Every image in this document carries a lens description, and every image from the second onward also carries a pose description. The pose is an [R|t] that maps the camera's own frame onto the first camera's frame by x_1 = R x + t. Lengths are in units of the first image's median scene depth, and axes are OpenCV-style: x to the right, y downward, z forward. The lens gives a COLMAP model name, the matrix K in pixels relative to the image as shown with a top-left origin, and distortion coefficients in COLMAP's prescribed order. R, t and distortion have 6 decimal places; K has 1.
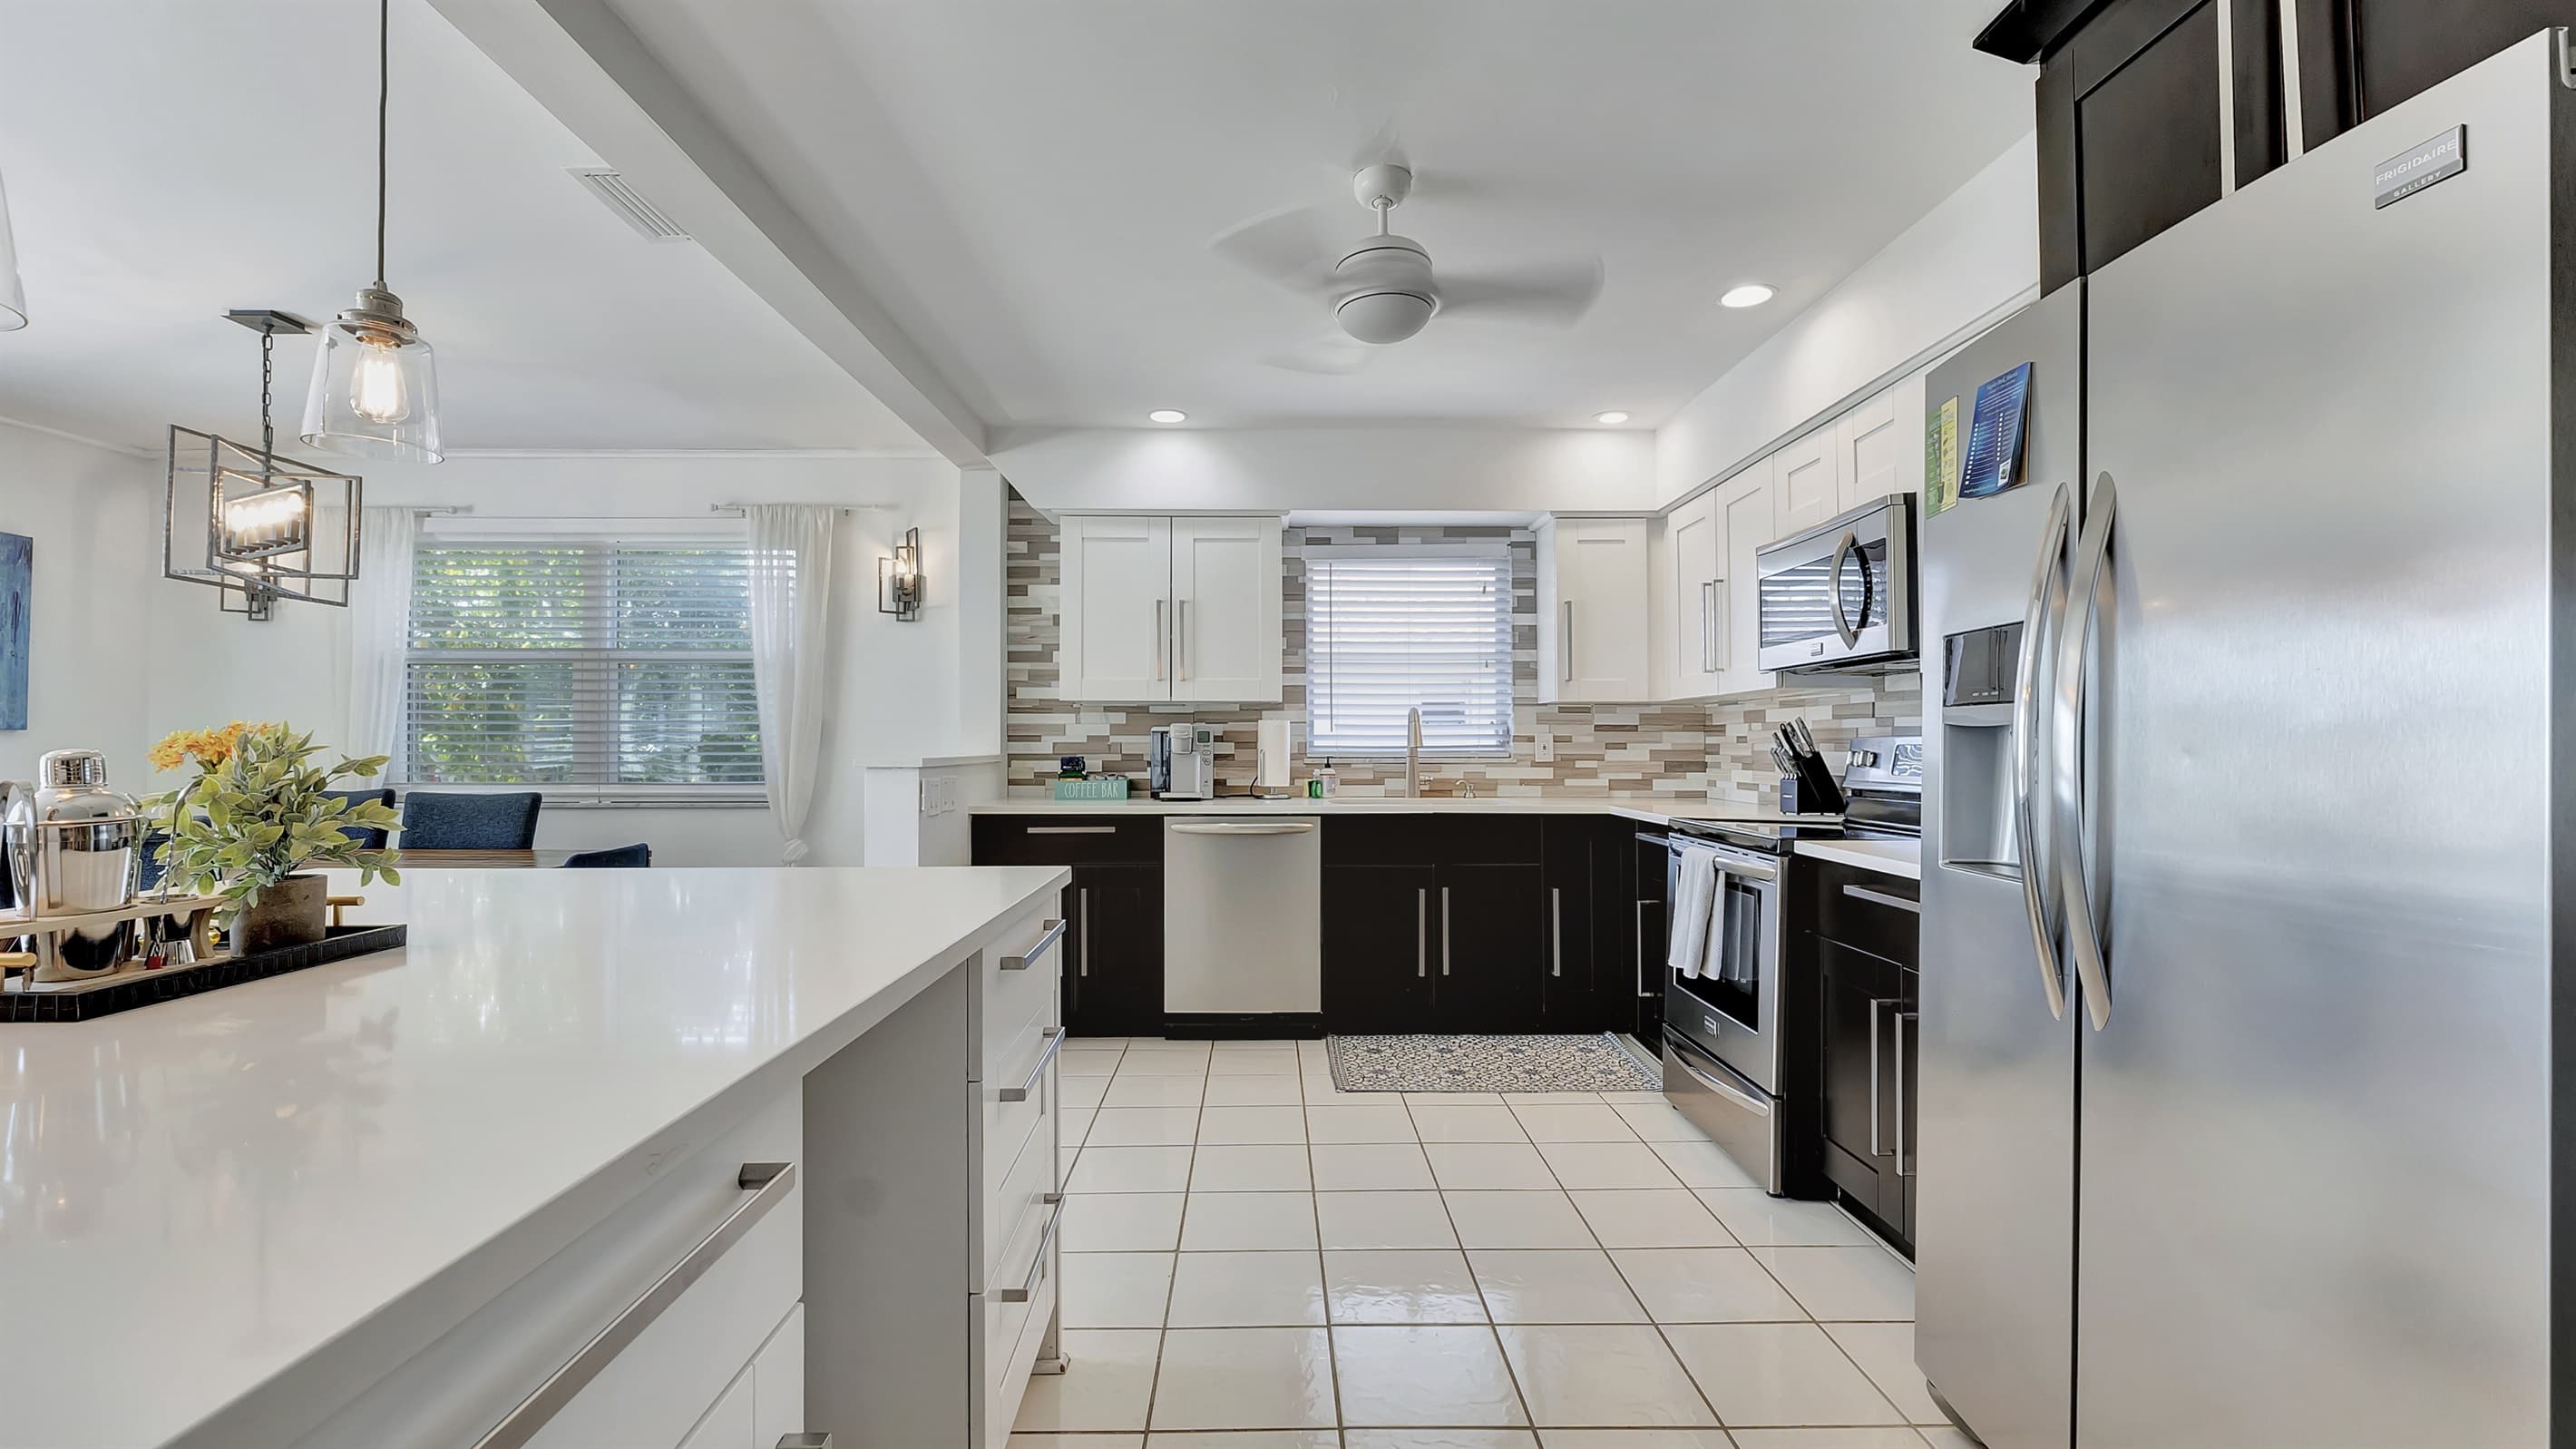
lens RADIAL K [[1038.7, 0, 1274.5], [0, 1038.7, 737.0], [0, 0, 1]] dist [-0.006269, -0.000281]
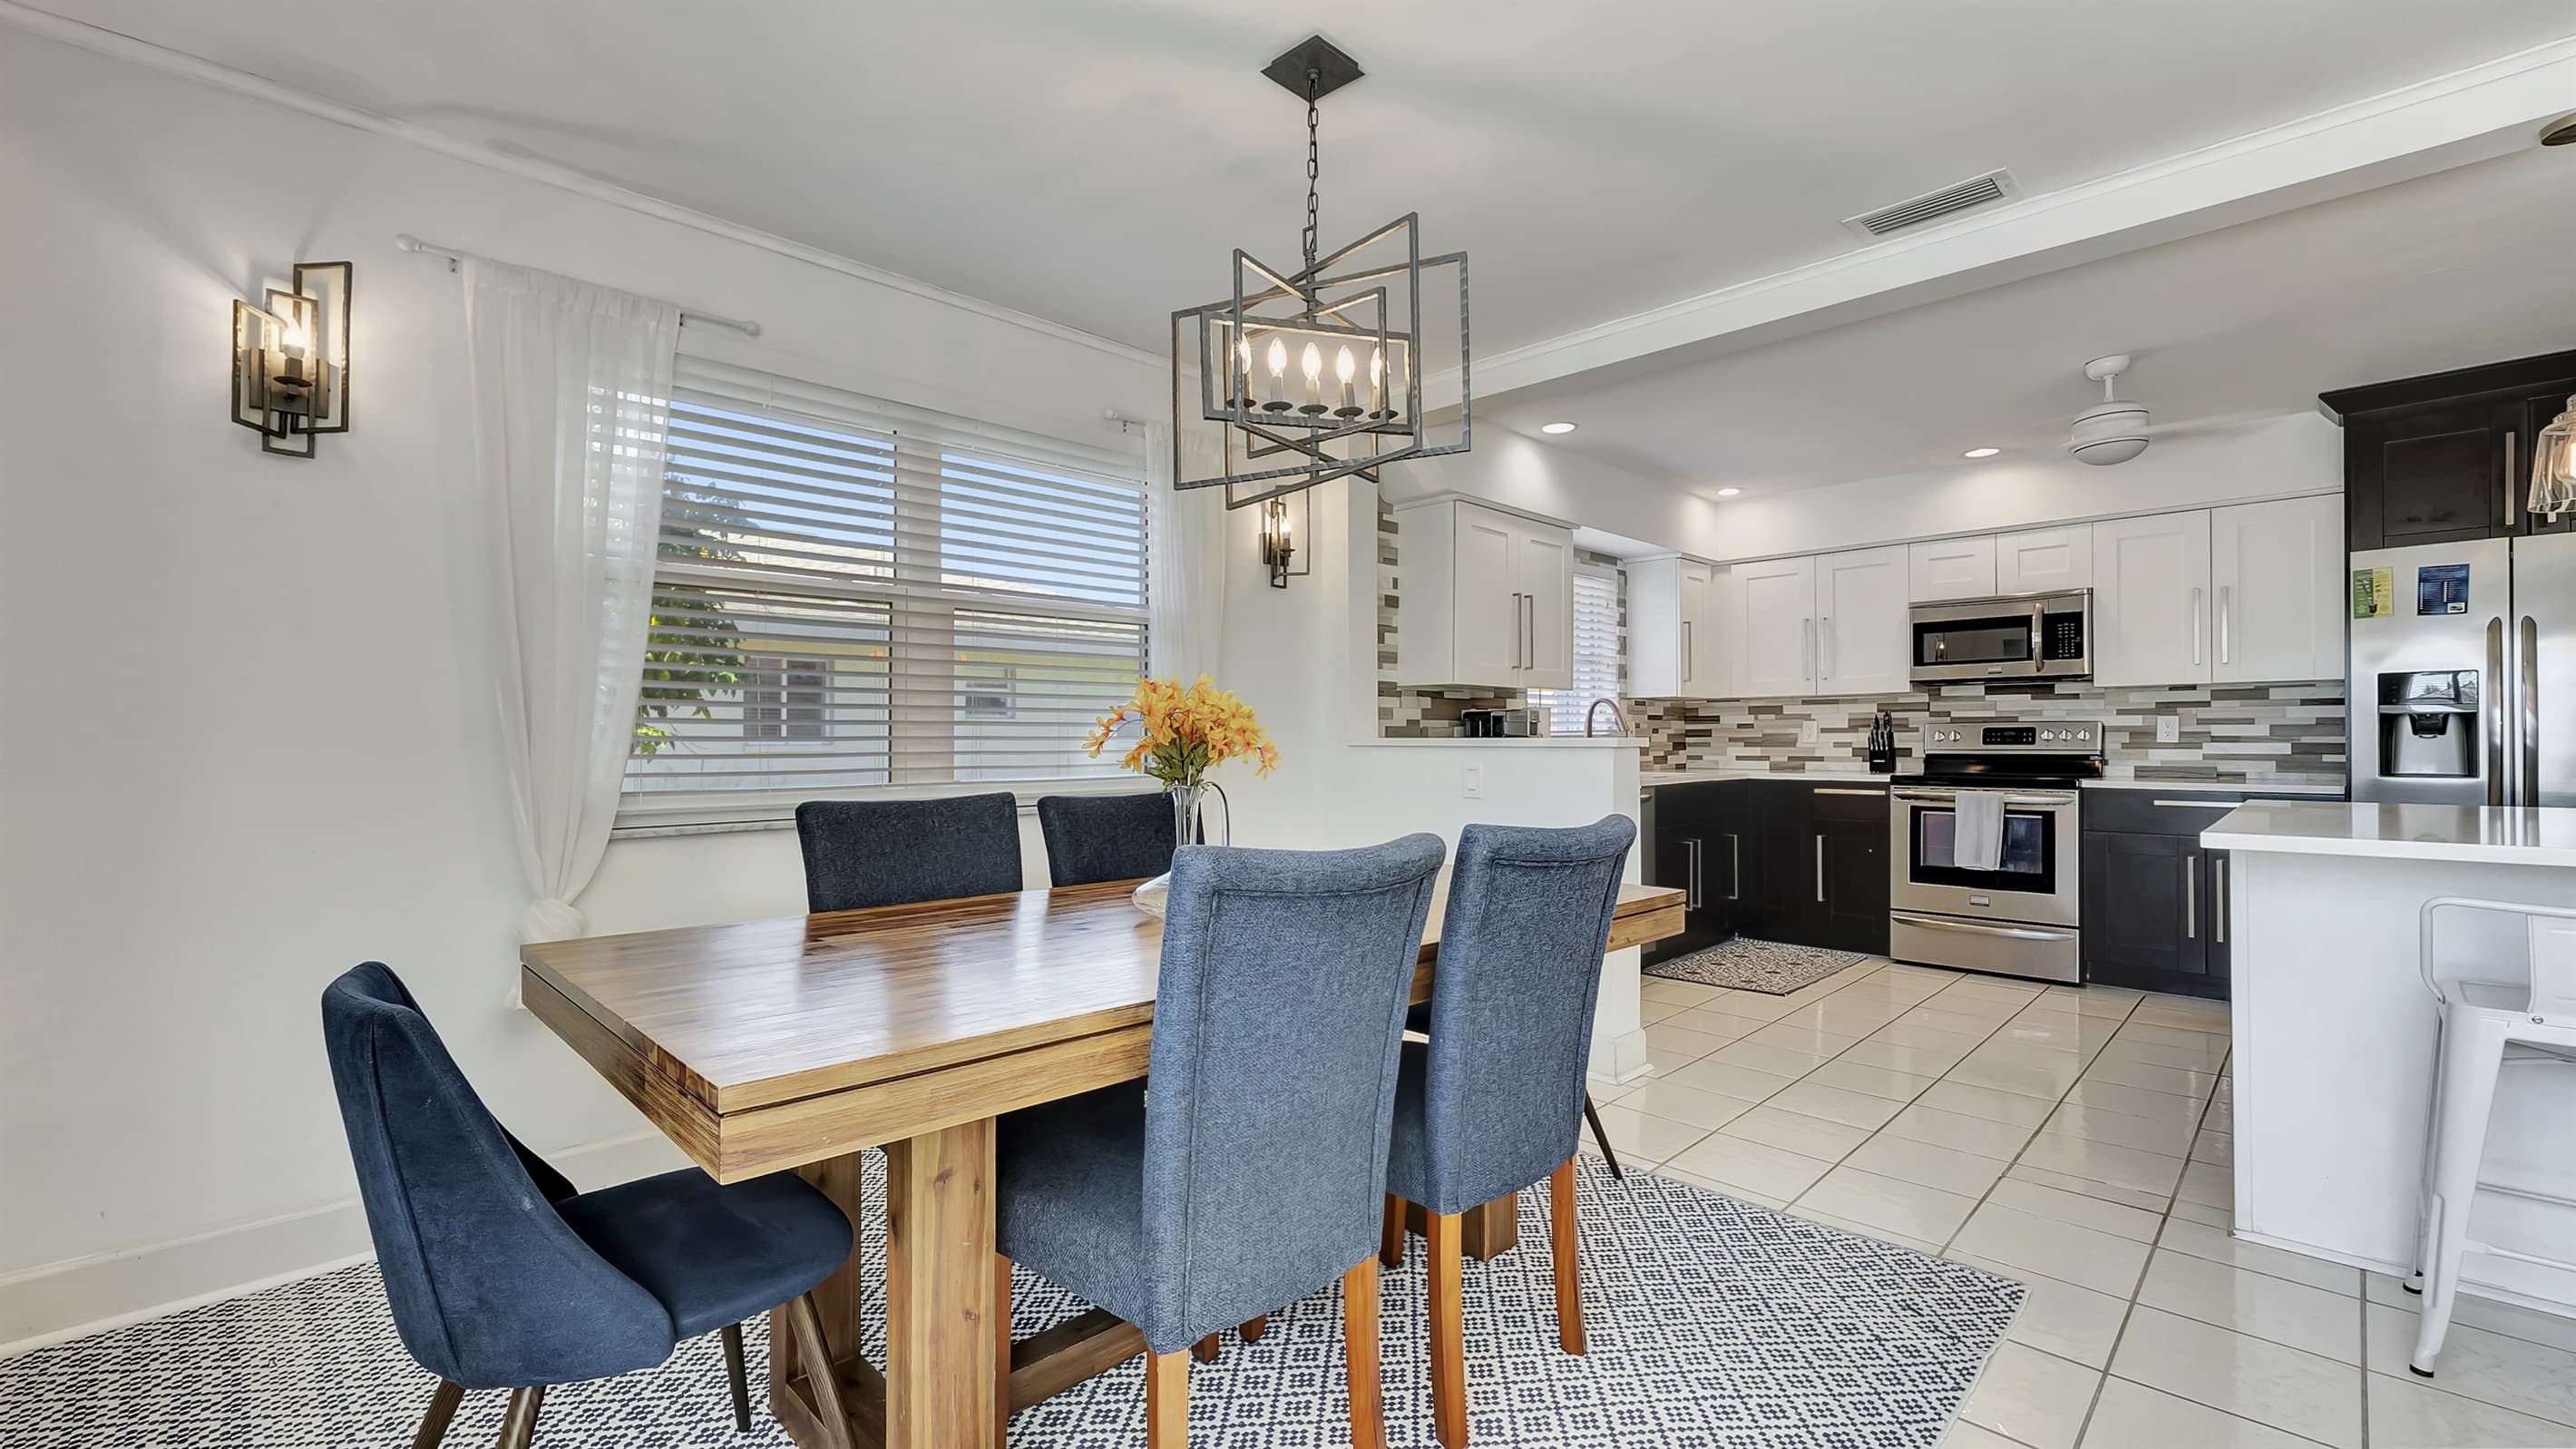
lens RADIAL K [[1038.7, 0, 1274.5], [0, 1038.7, 737.0], [0, 0, 1]] dist [-0.006269, -0.000281]
pose [[0.737576, -0.002648, 0.675258, -0.949677], [-0.000349, 0.999991, 0.004303, 0.010980], [-0.675264, -0.003409, 0.737569, 0.355118]]
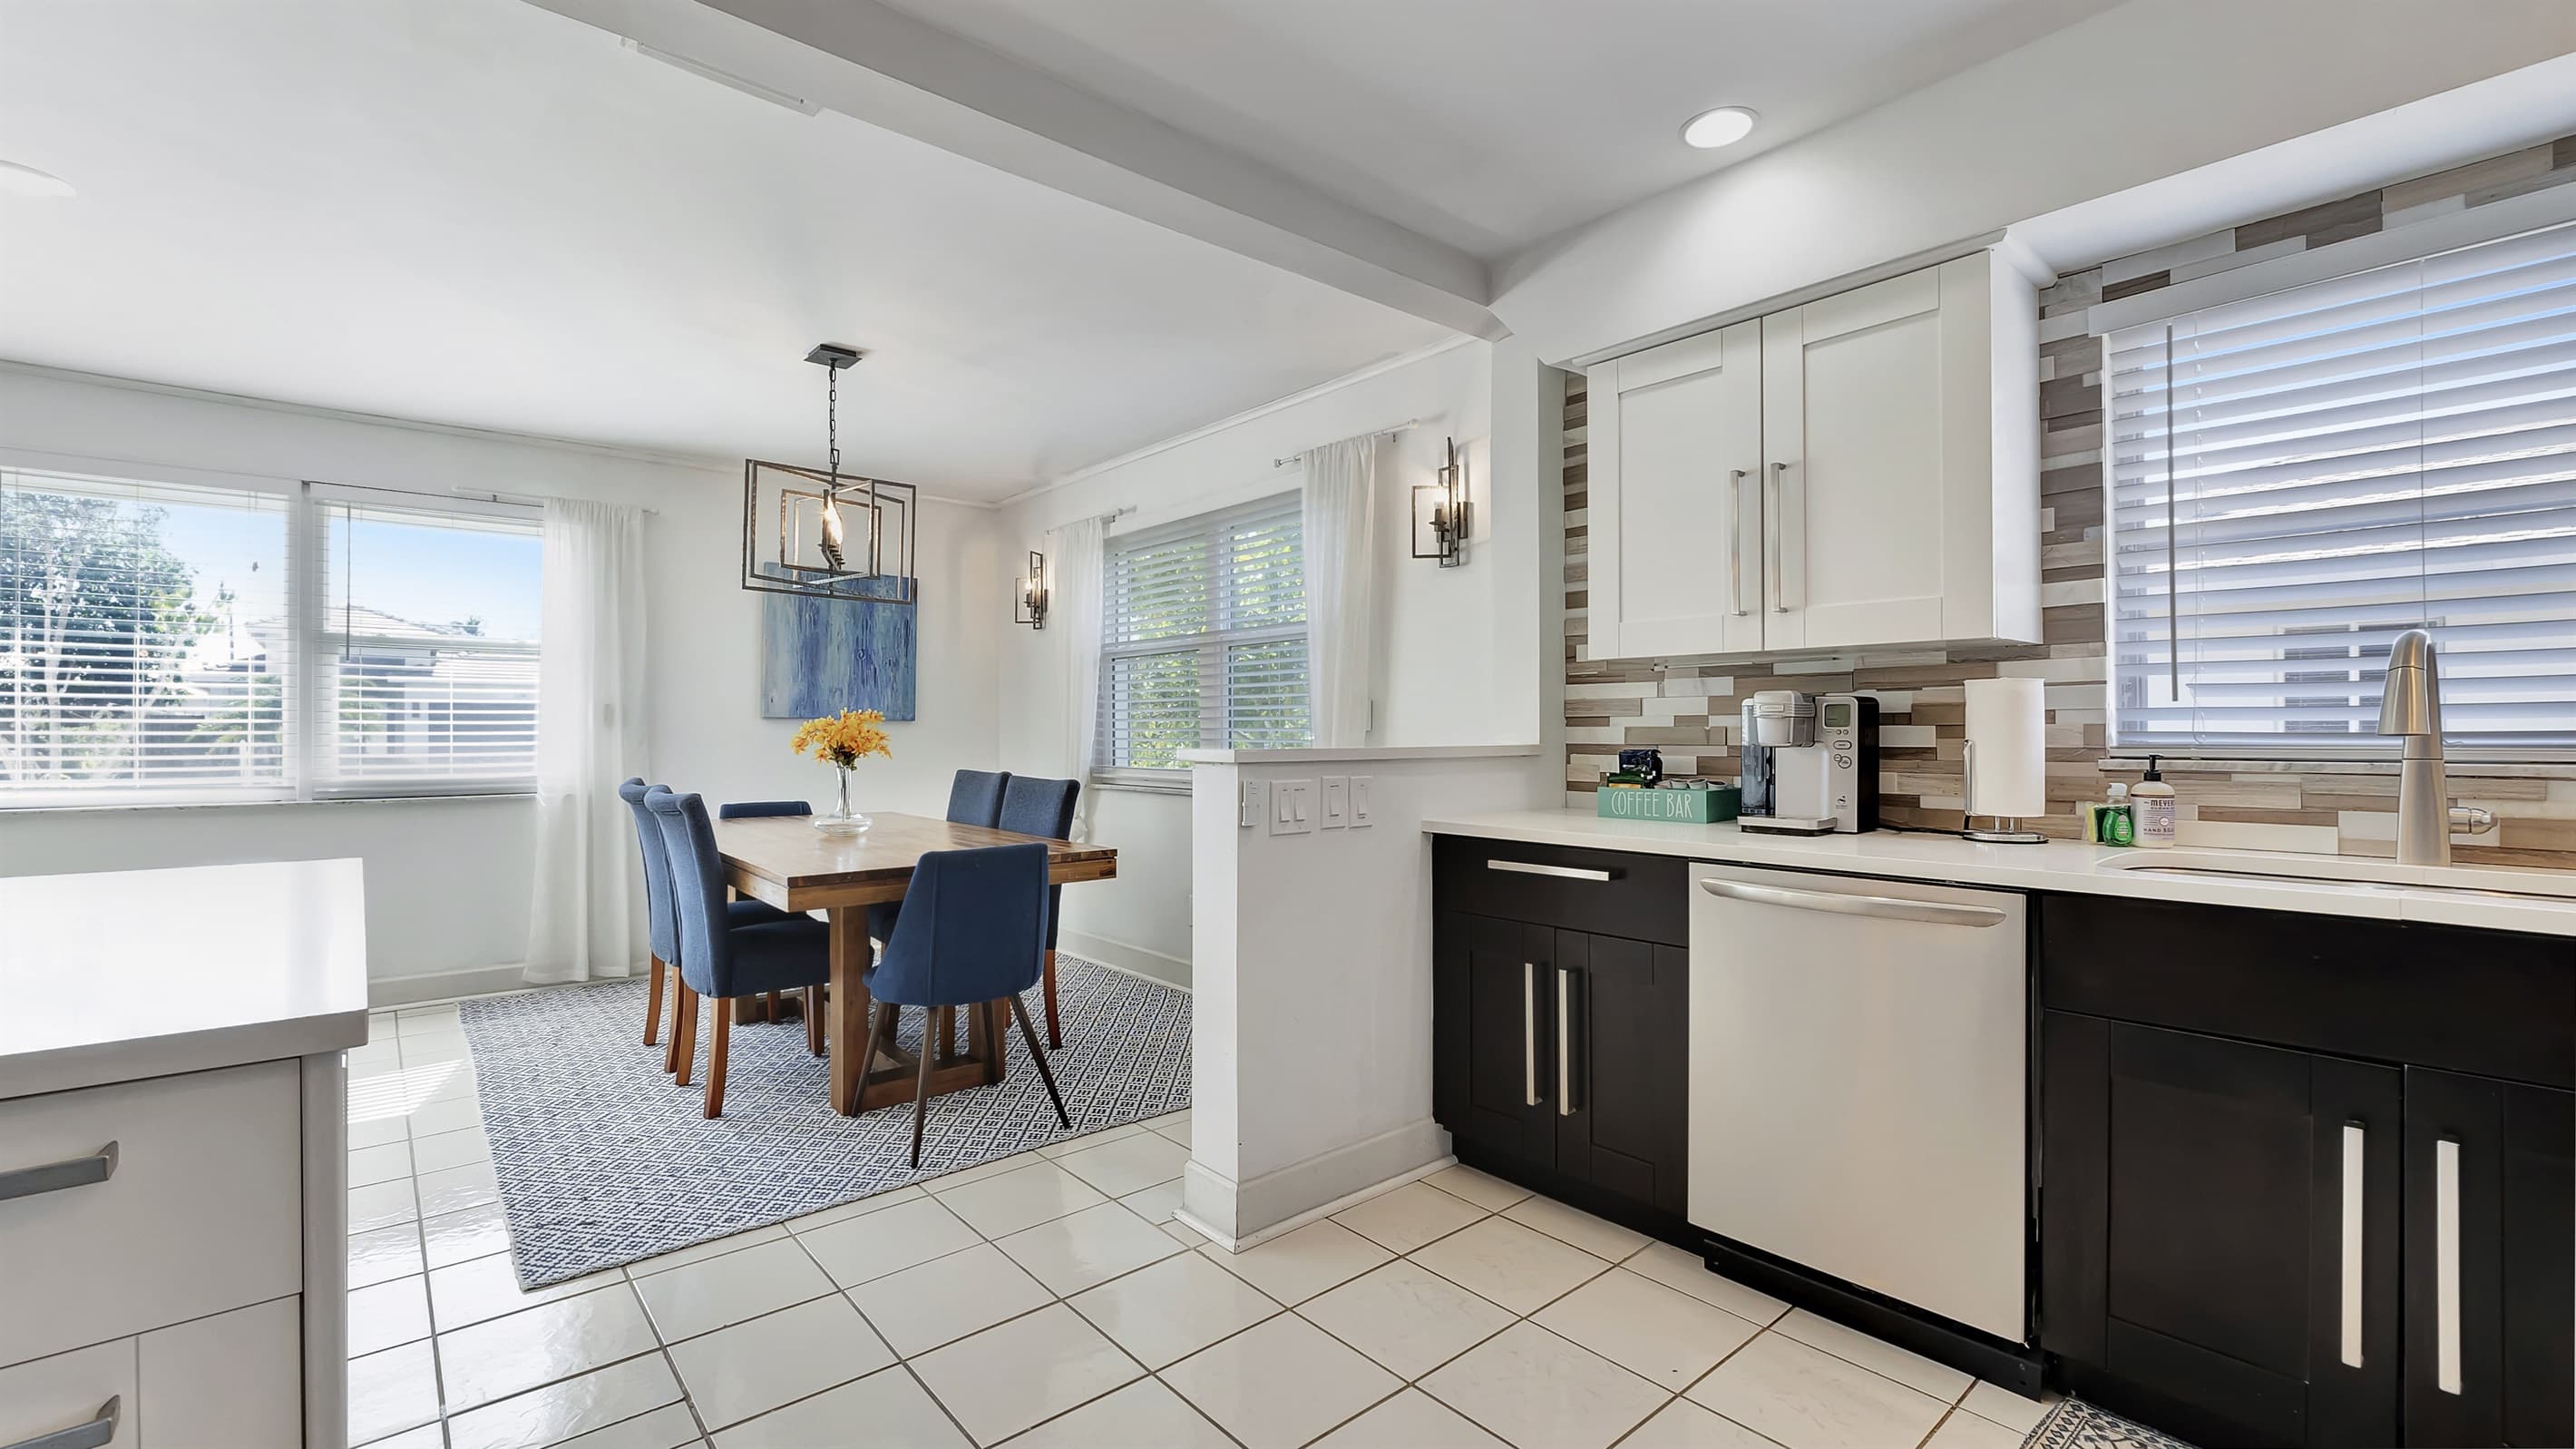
lens RADIAL K [[1068.6, 0, 1313.1], [0, 1068.6, 730.4], [0, 0, 1]] dist [-0.003090, 0.000006]
pose [[0.650538, -0.002343, -0.759470, 0.165731], [0.006434, 0.999976, 0.002426, 0.004457], [0.759446, -0.006465, 0.650538, 0.421319]]
